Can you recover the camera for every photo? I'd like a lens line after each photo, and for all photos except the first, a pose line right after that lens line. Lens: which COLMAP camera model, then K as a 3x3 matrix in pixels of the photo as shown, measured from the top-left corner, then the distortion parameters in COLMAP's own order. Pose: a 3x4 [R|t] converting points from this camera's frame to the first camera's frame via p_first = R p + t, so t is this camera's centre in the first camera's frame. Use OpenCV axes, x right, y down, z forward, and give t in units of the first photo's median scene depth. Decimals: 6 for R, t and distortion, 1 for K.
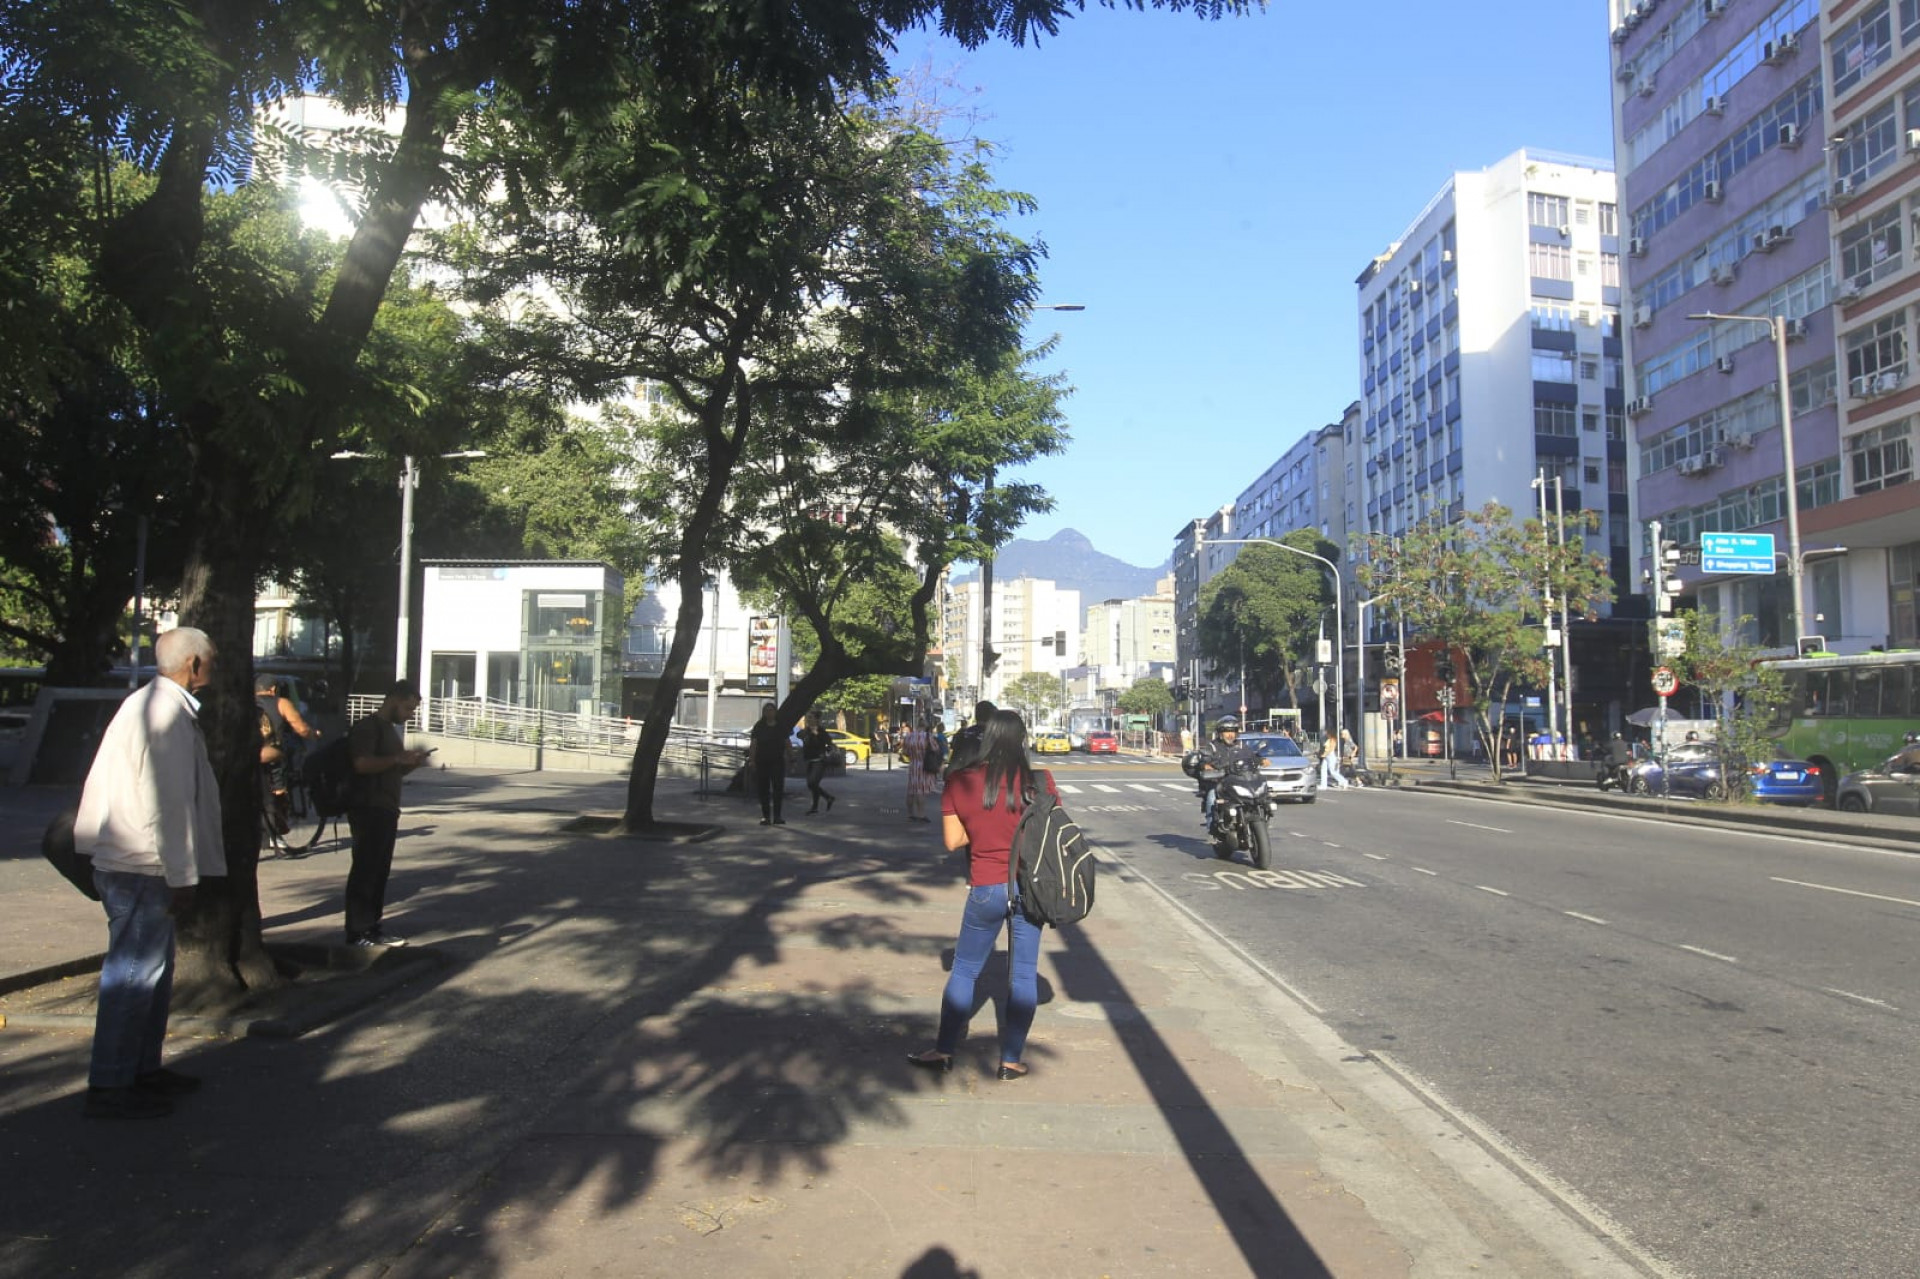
lens RADIAL K [[1334.6, 0, 960.1], [0, 1334.6, 641.6], [0, 0, 1]] dist [-0.054294, 0.035780]
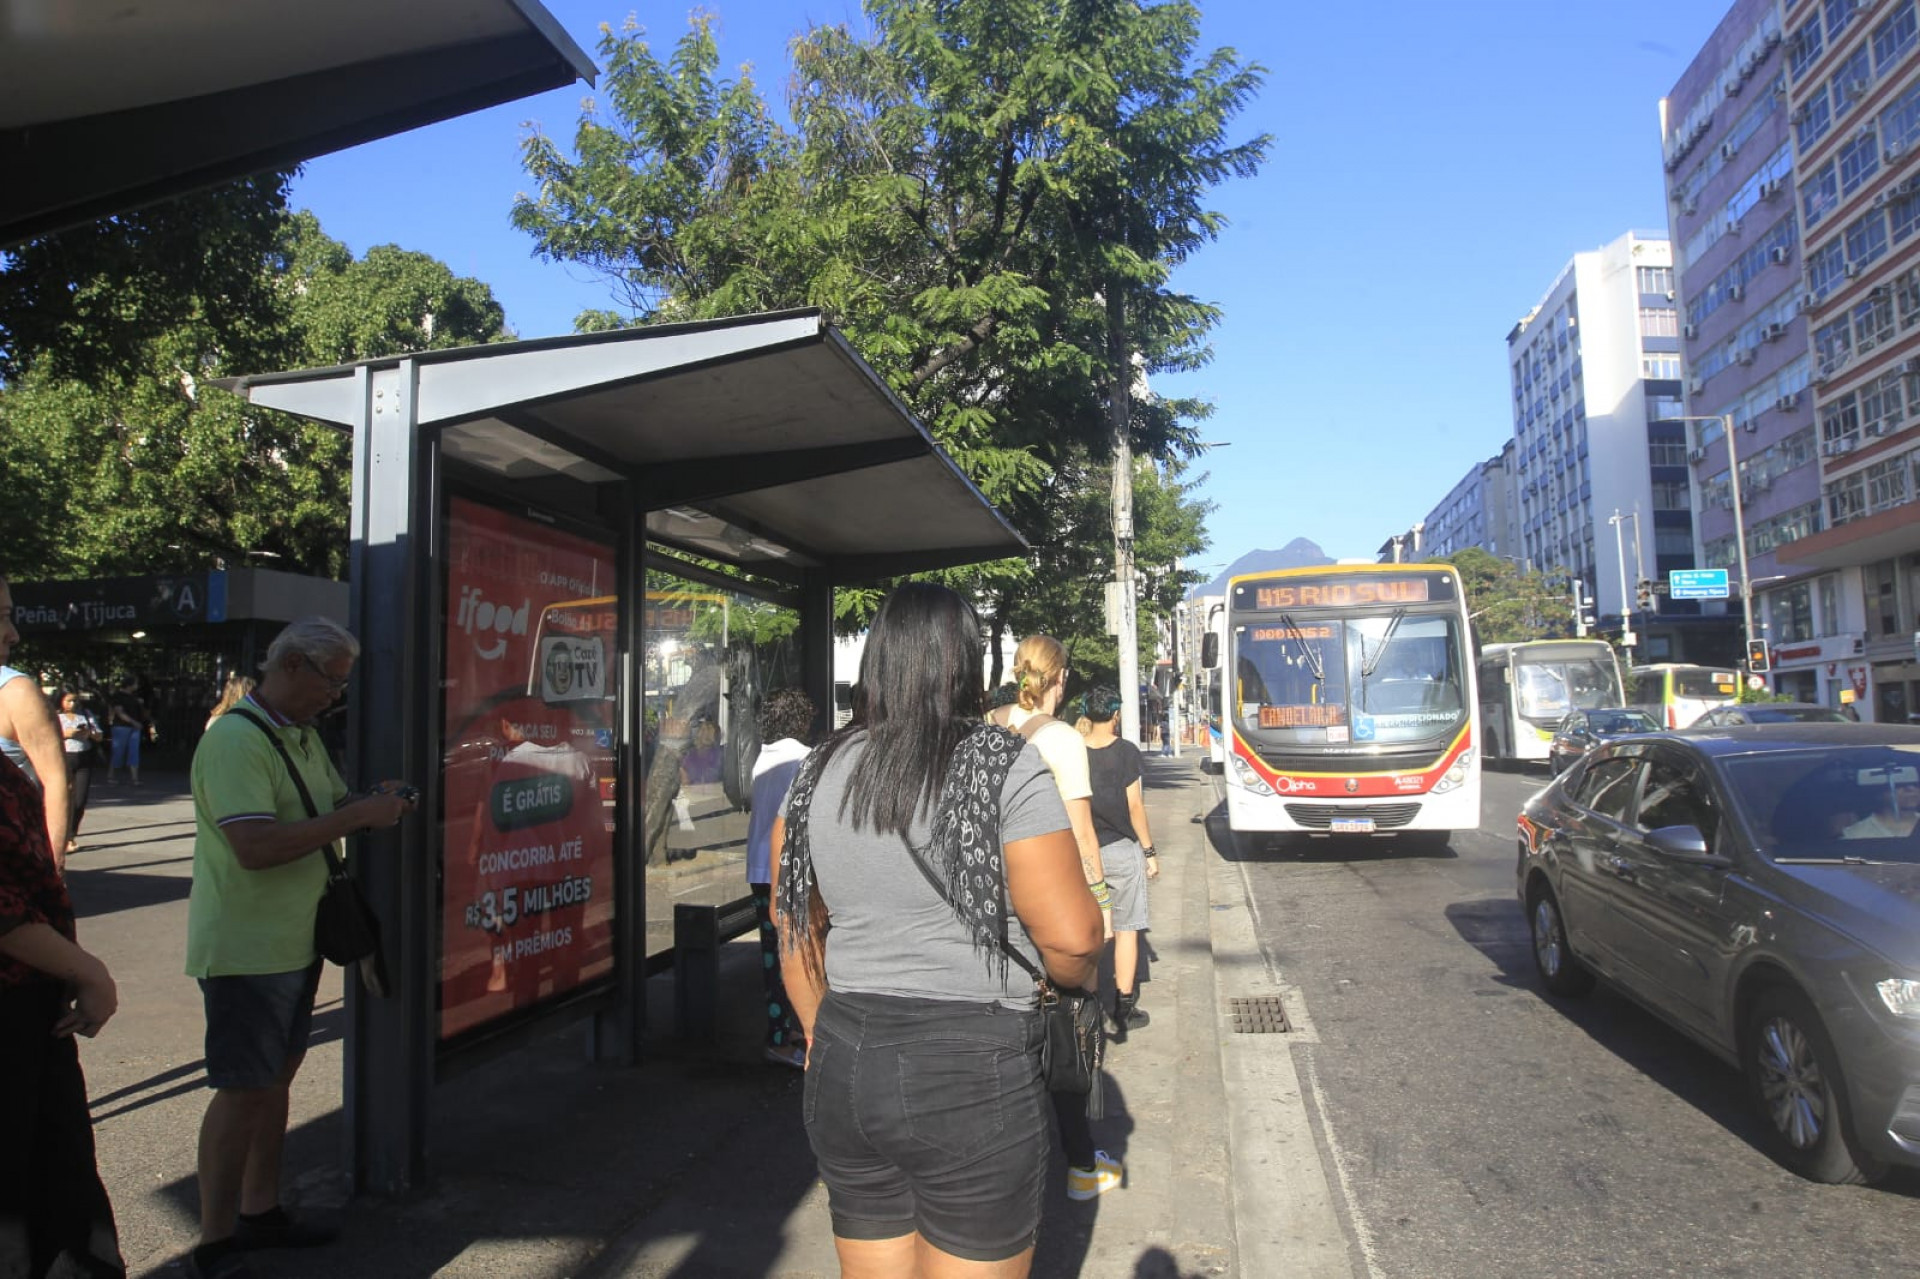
lens RADIAL K [[1181.8, 0, 958.5], [0, 1181.8, 641.5], [0, 0, 1]] dist [-0.070690, 0.036067]
pose [[0.978142, -0.040125, -0.204032, 0.041925], [0.038780, 0.999192, -0.010586, -0.016763], [0.204292, 0.002442, 0.978907, -0.297481]]
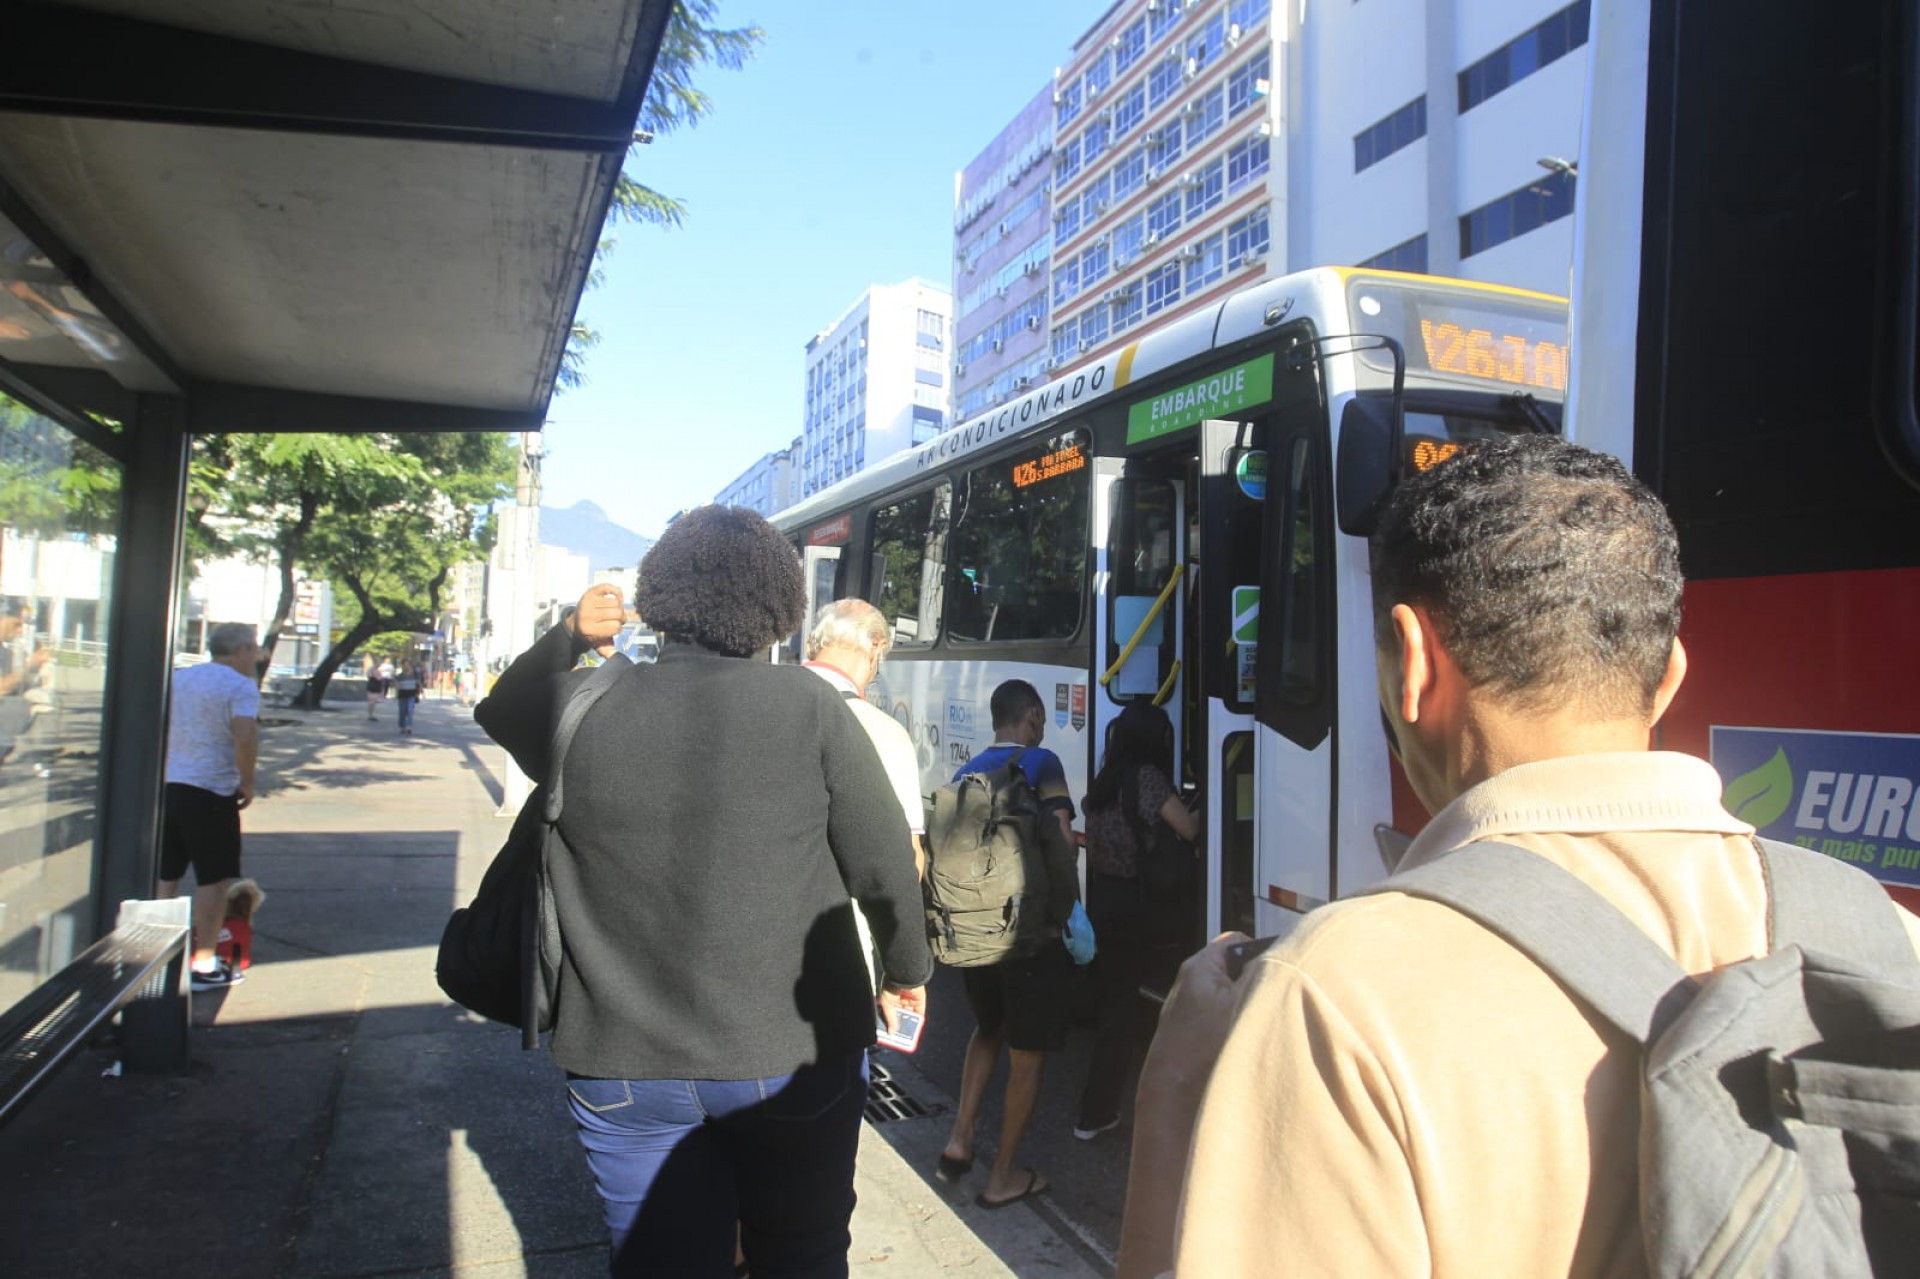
lens RADIAL K [[1114.2, 0, 963.0], [0, 1114.2, 641.1], [0, 0, 1]] dist [-0.074367, 0.038783]
pose [[0.914474, 0.038480, 0.402810, 0.011310], [-0.051307, 0.998460, 0.021097, -0.014605], [-0.401378, -0.039959, 0.915040, -0.242303]]
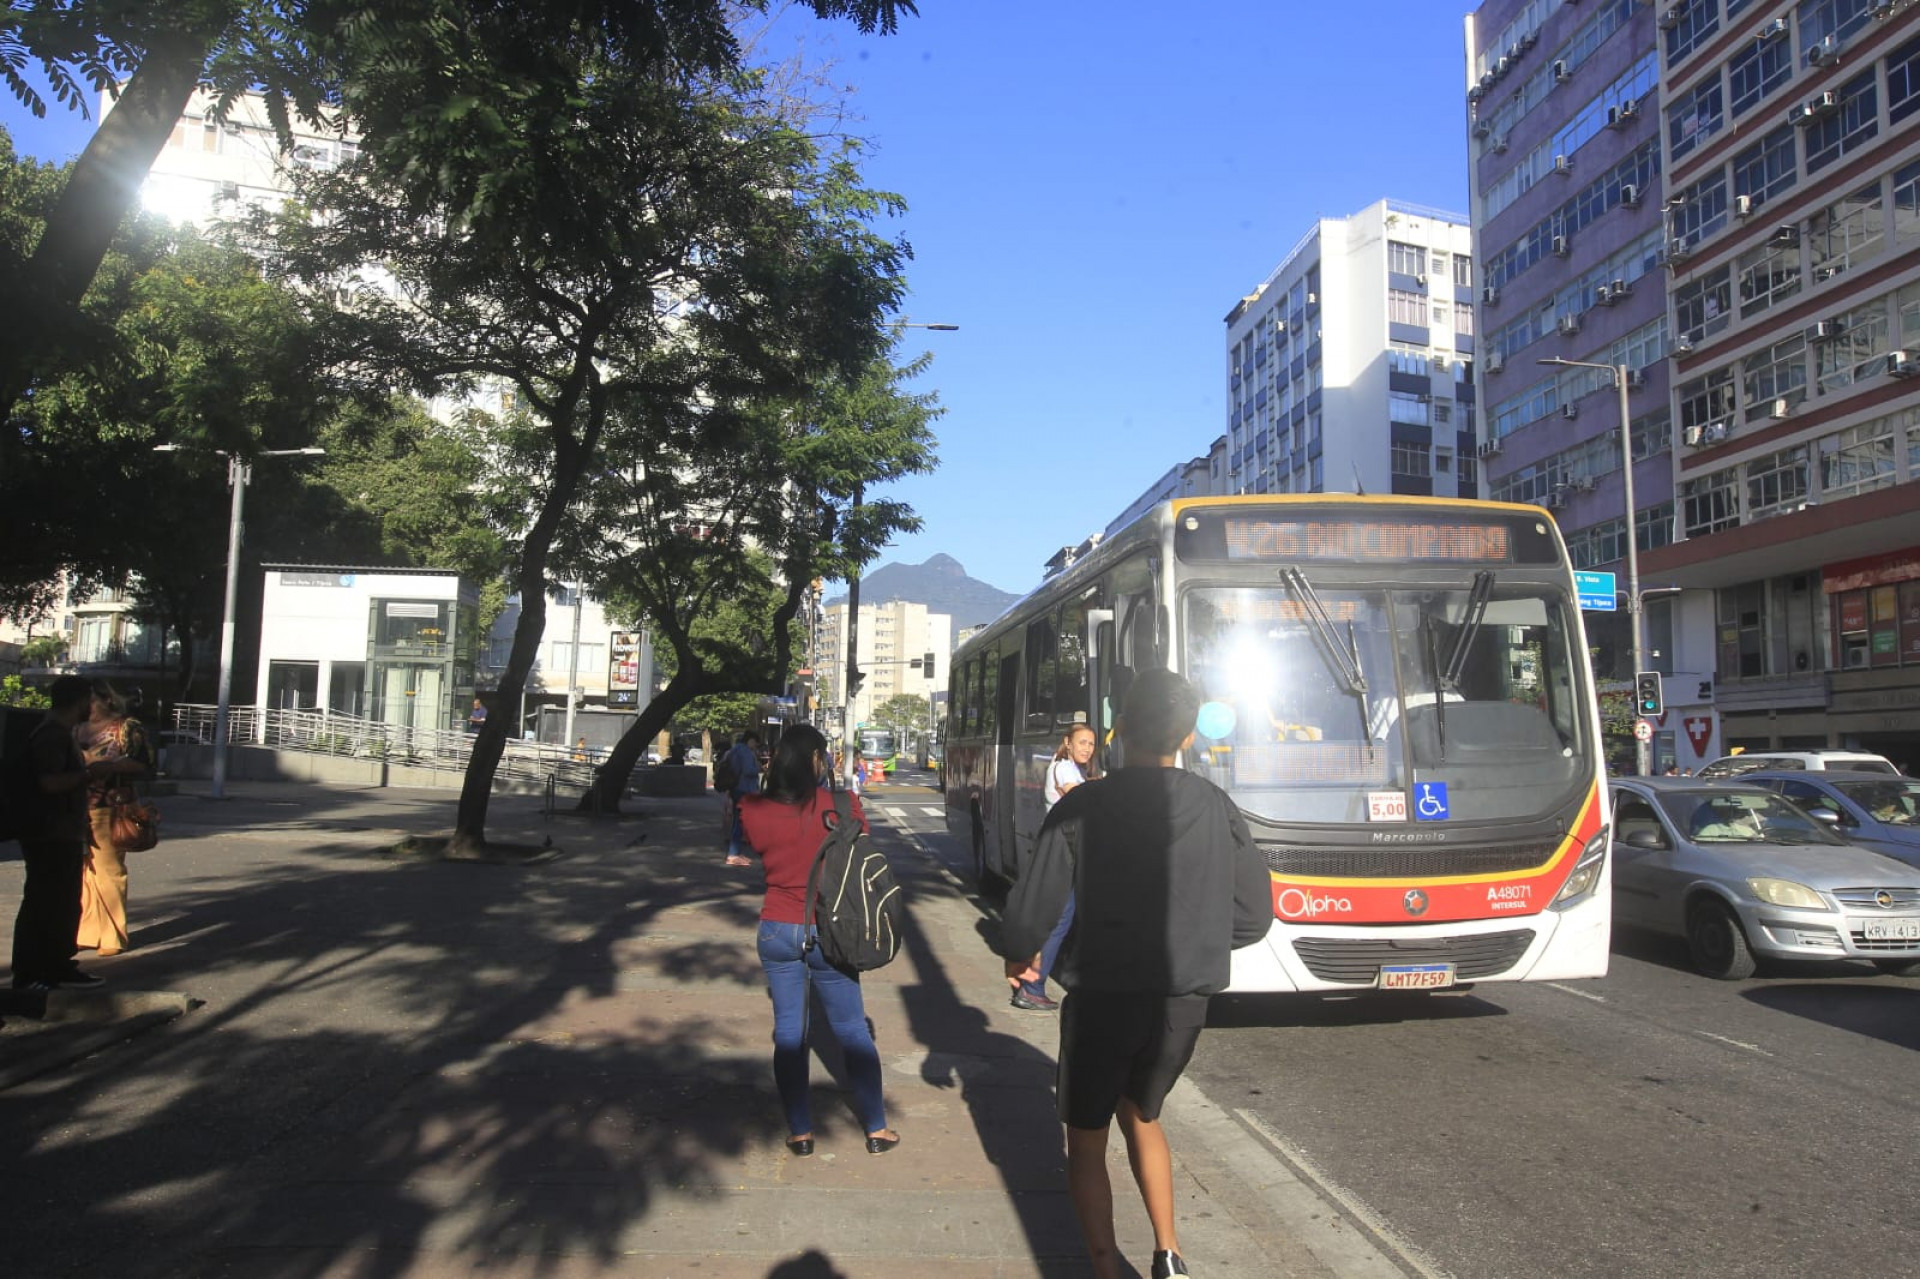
lens RADIAL K [[1321.2, 0, 956.7], [0, 1321.2, 641.0], [0, 0, 1]] dist [-0.062029, 0.046089]
pose [[0.995406, 0.021397, 0.093319, 0.004081], [-0.019757, 0.999634, -0.018471, 0.001105], [-0.093680, 0.016542, 0.995465, 0.016526]]
